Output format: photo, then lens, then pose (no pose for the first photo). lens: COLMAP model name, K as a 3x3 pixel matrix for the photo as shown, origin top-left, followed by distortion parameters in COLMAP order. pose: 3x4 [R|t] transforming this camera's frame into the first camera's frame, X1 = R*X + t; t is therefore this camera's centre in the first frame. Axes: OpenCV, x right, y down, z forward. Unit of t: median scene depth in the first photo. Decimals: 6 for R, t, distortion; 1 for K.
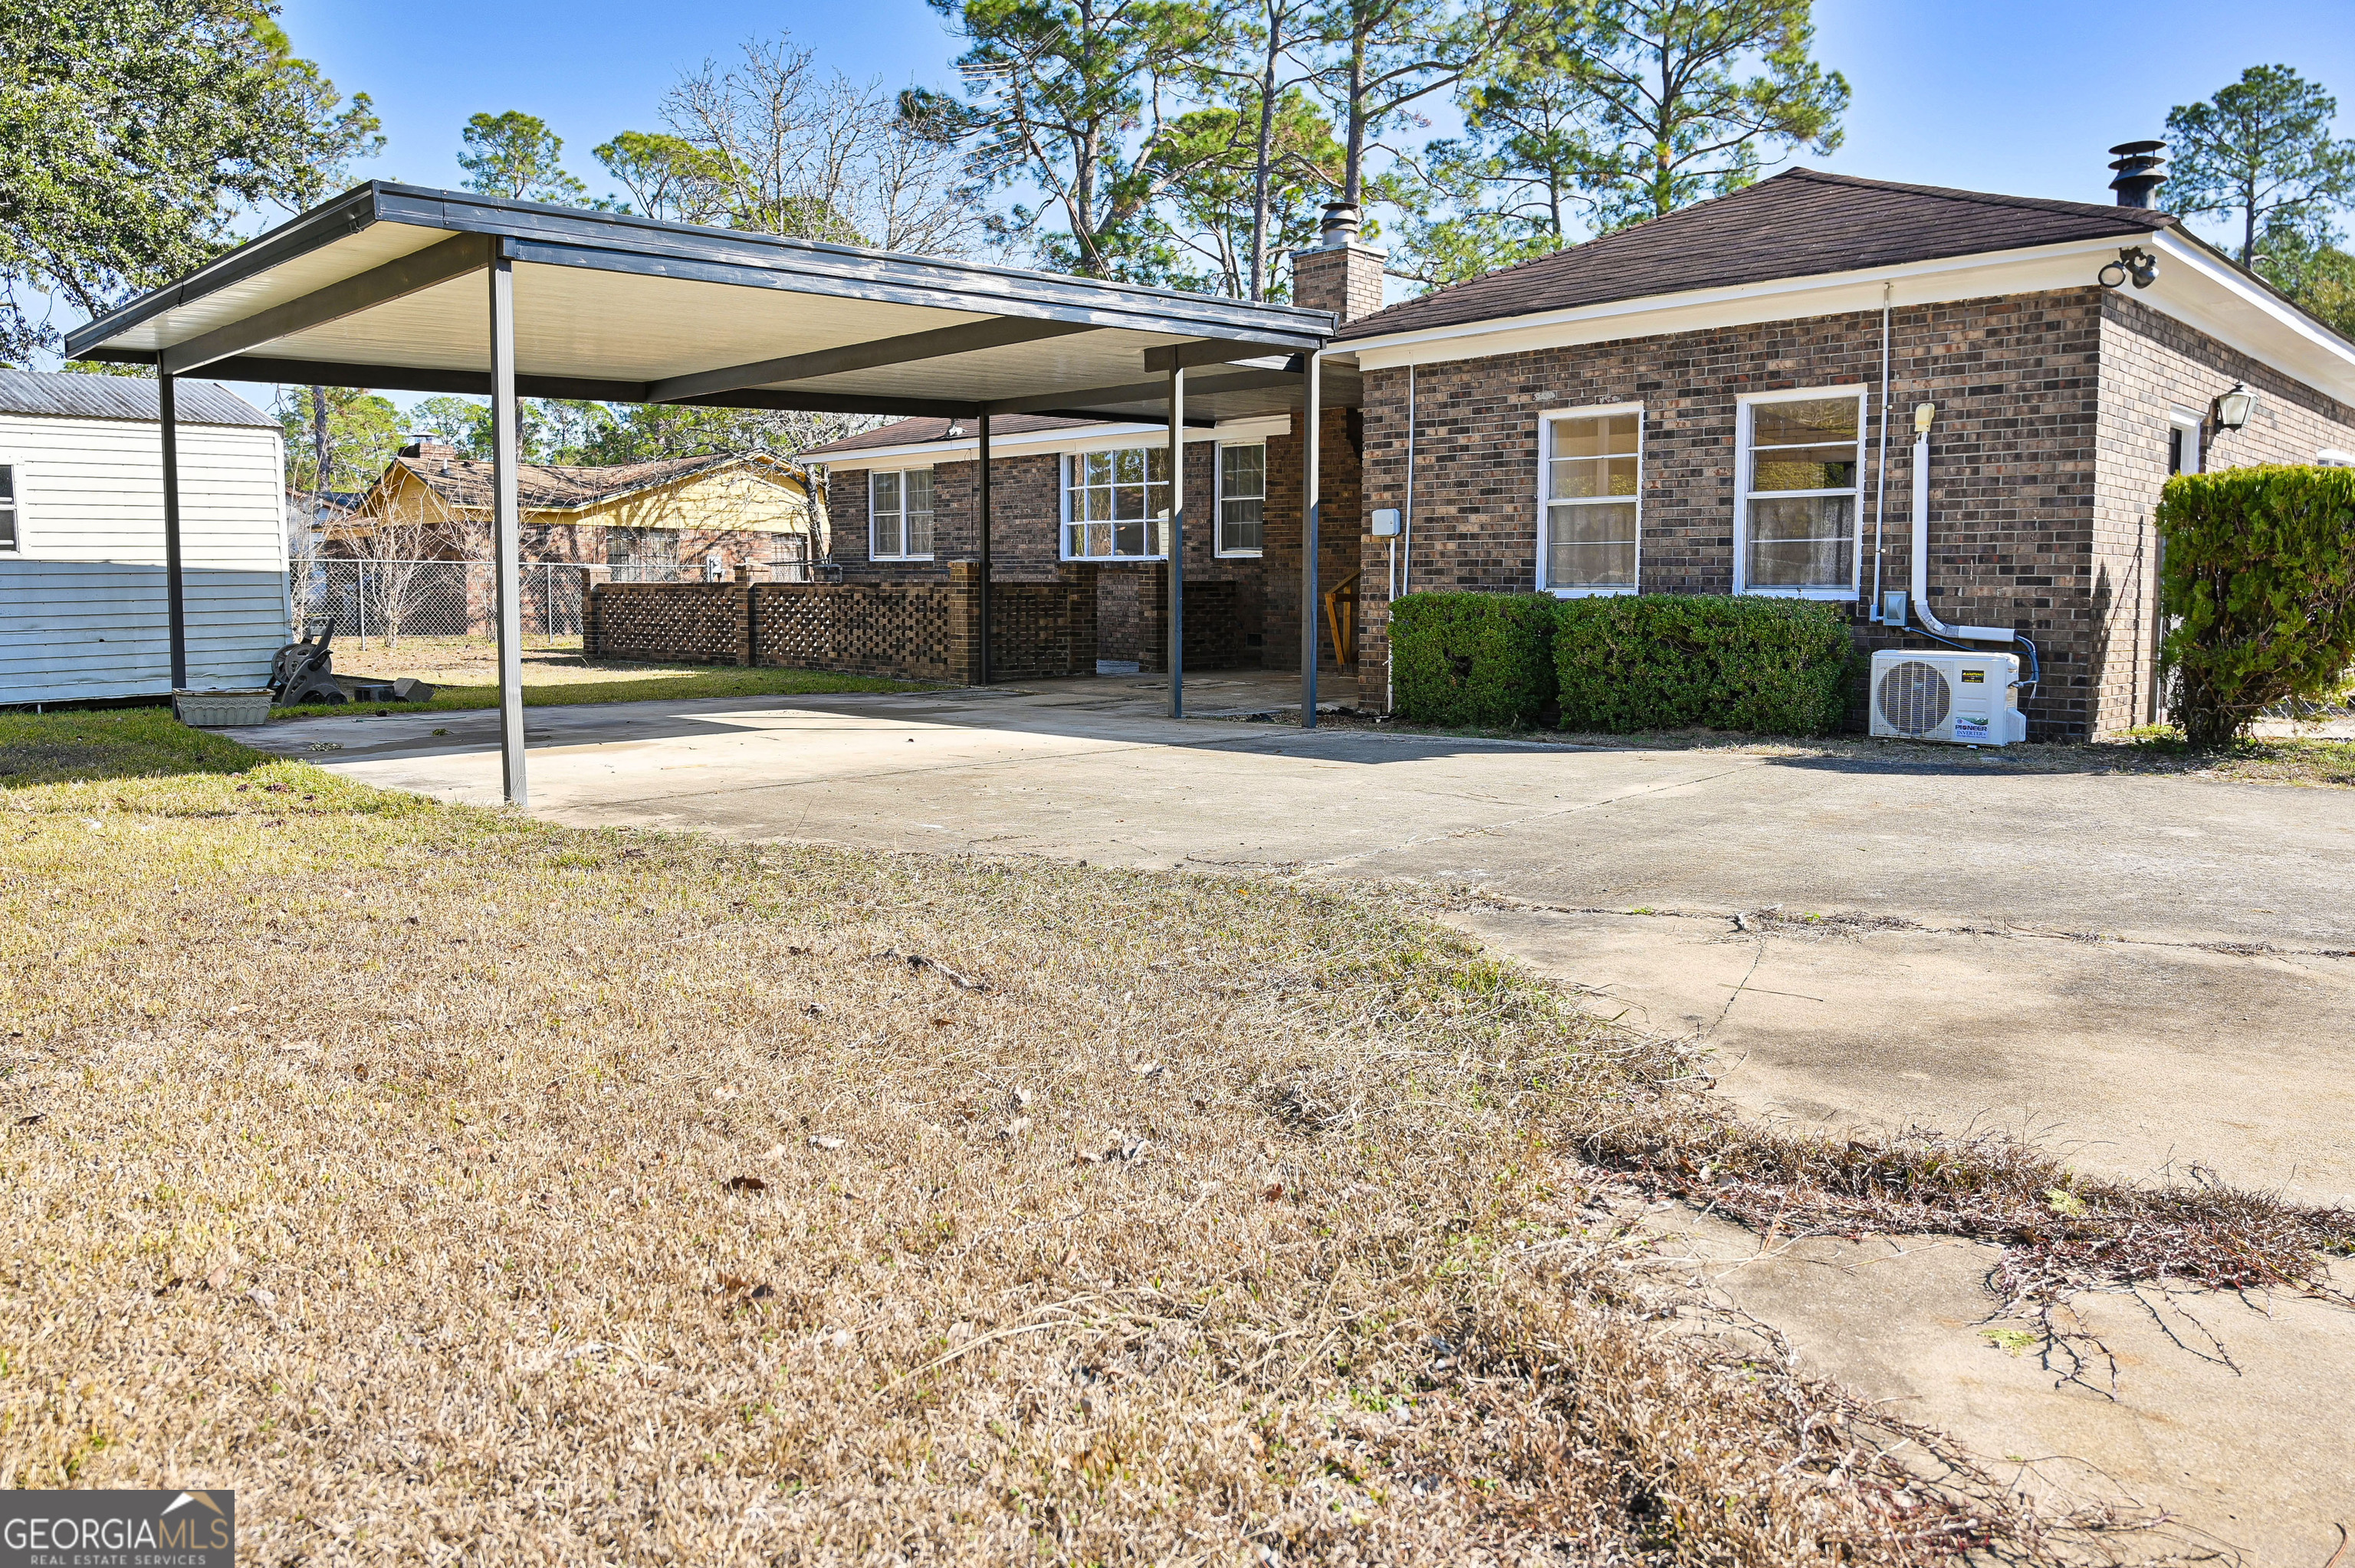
lens RADIAL K [[1582.9, 0, 1117.9], [0, 1582.9, 696.9], [0, 0, 1]] dist [-0.006947, -0.001883]
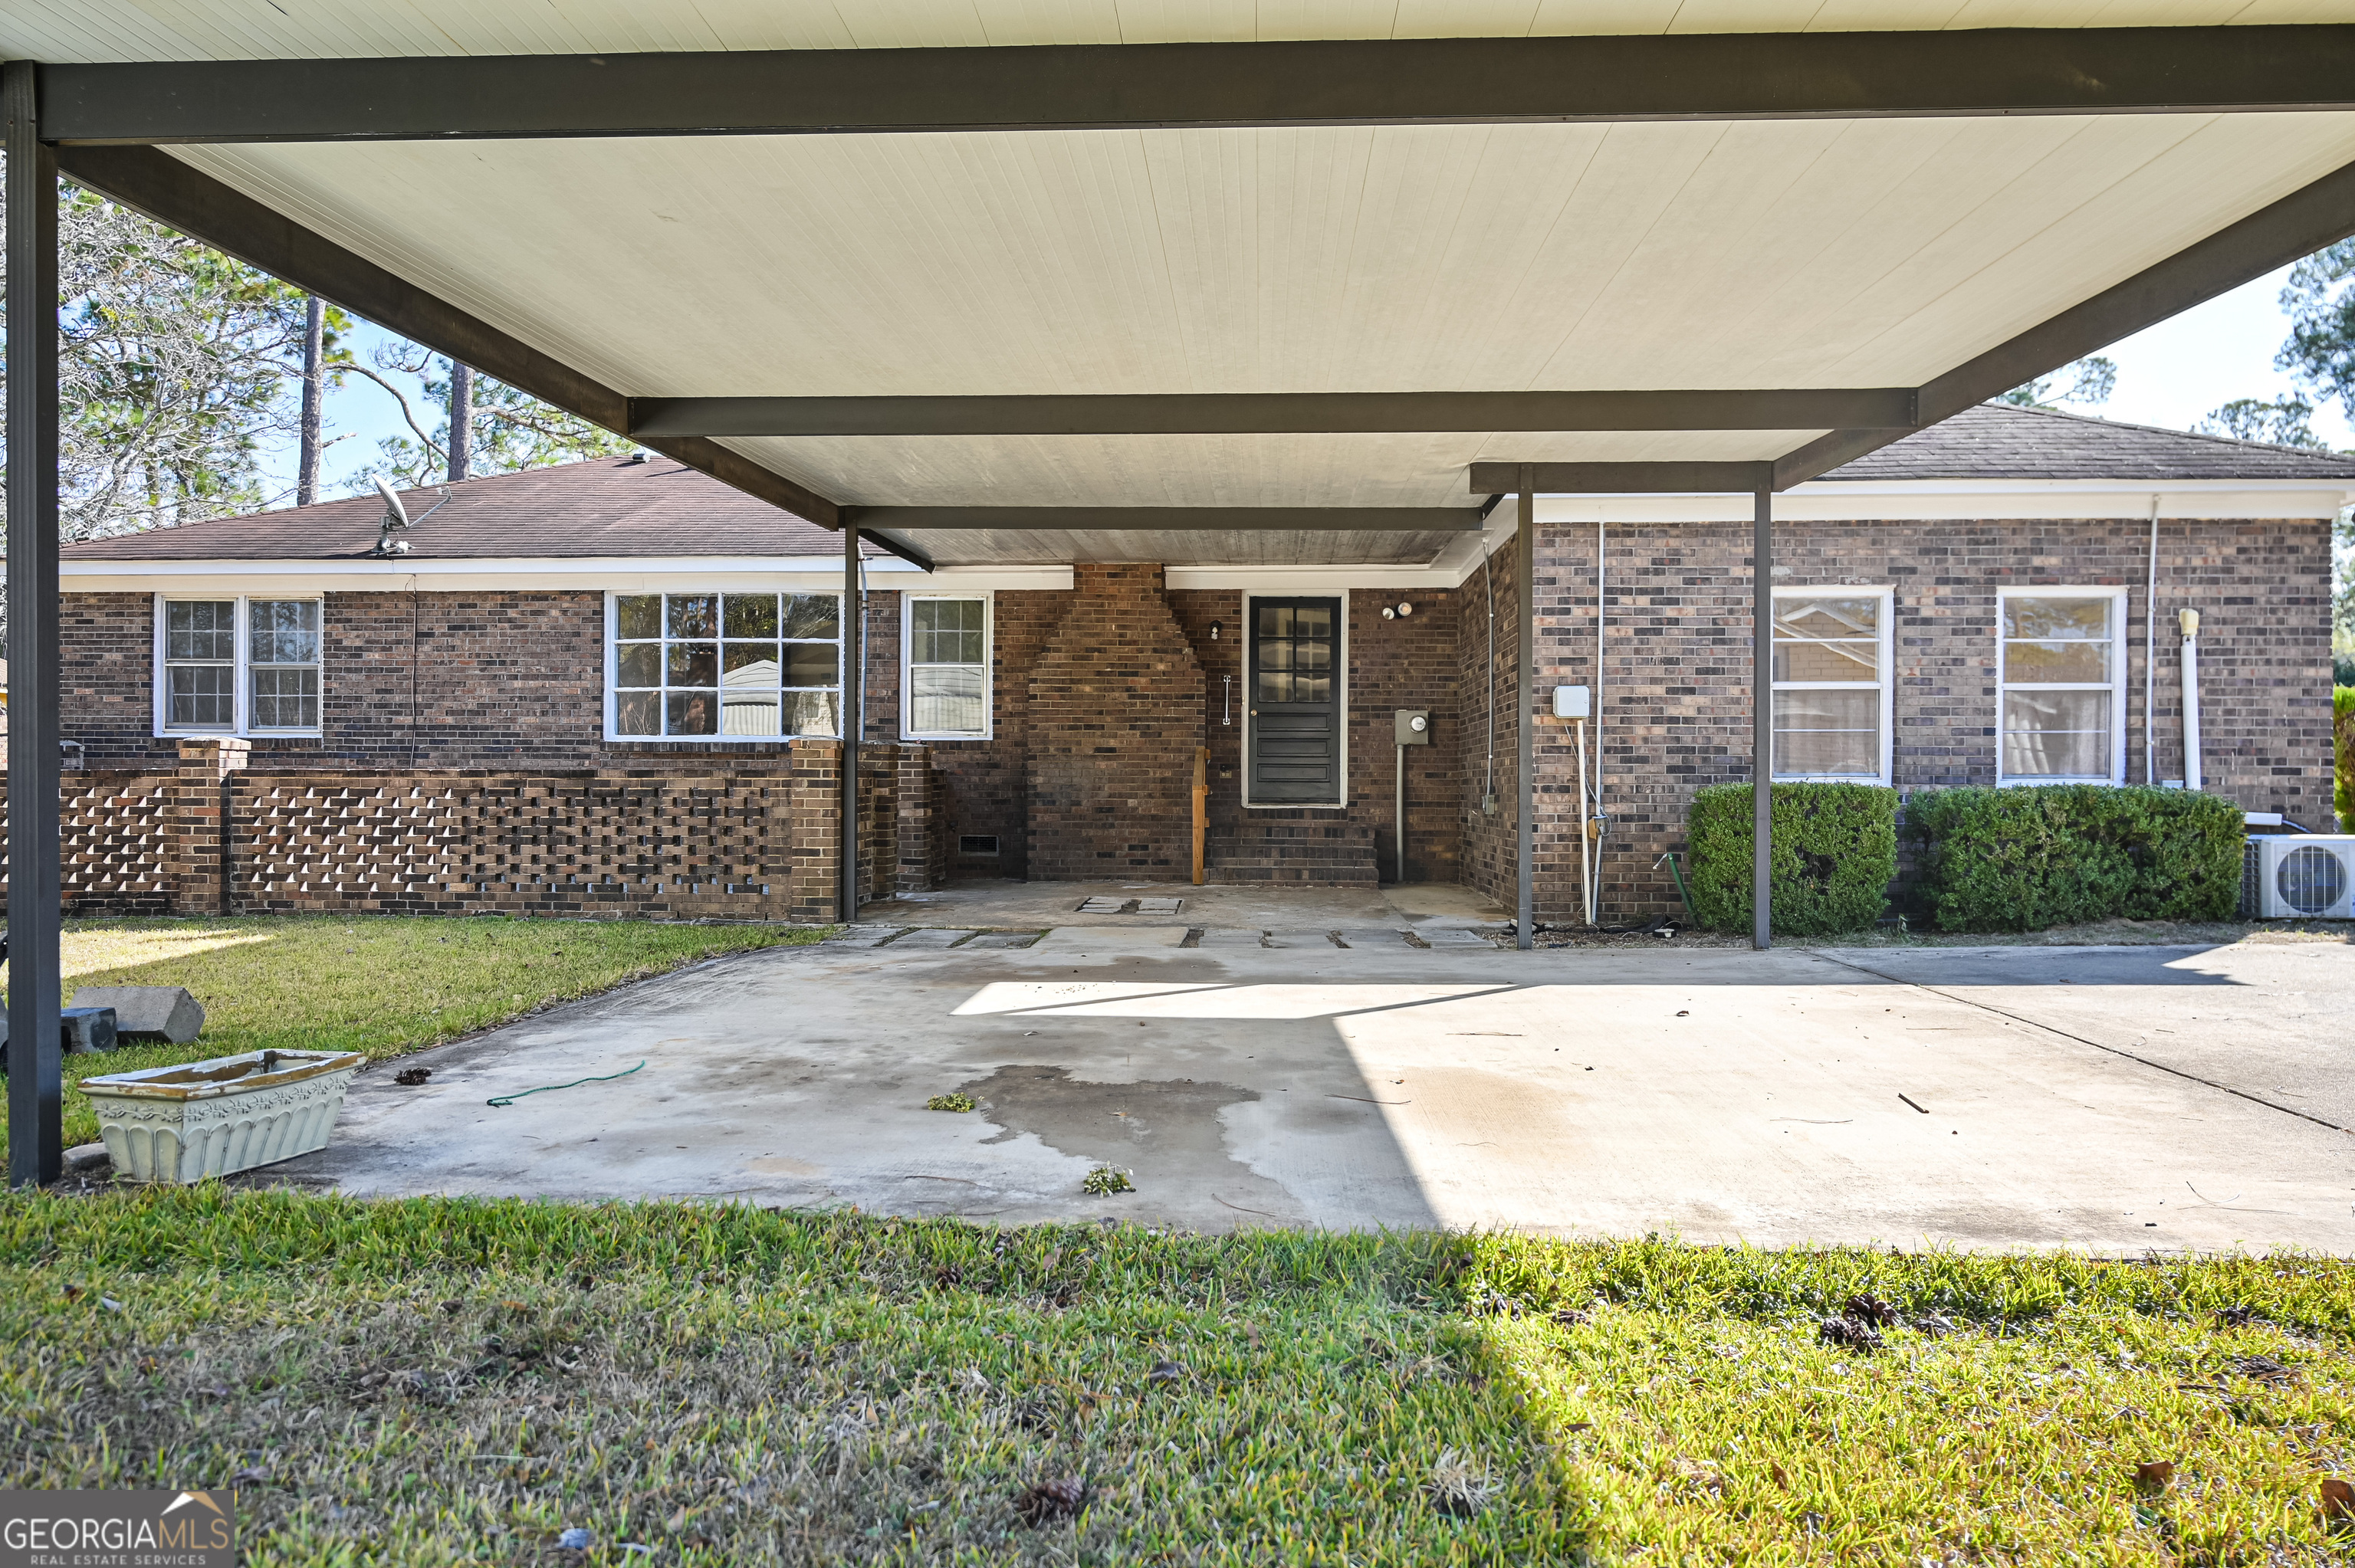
lens RADIAL K [[1582.9, 0, 1177.3], [0, 1582.9, 779.1], [0, 0, 1]] dist [-0.006947, -0.001883]
pose [[0.733697, -0.000857, 0.679476, -0.648619], [0.047346, 0.997633, -0.049867, -0.041249], [-0.677825, 0.068758, 0.732001, 0.598145]]
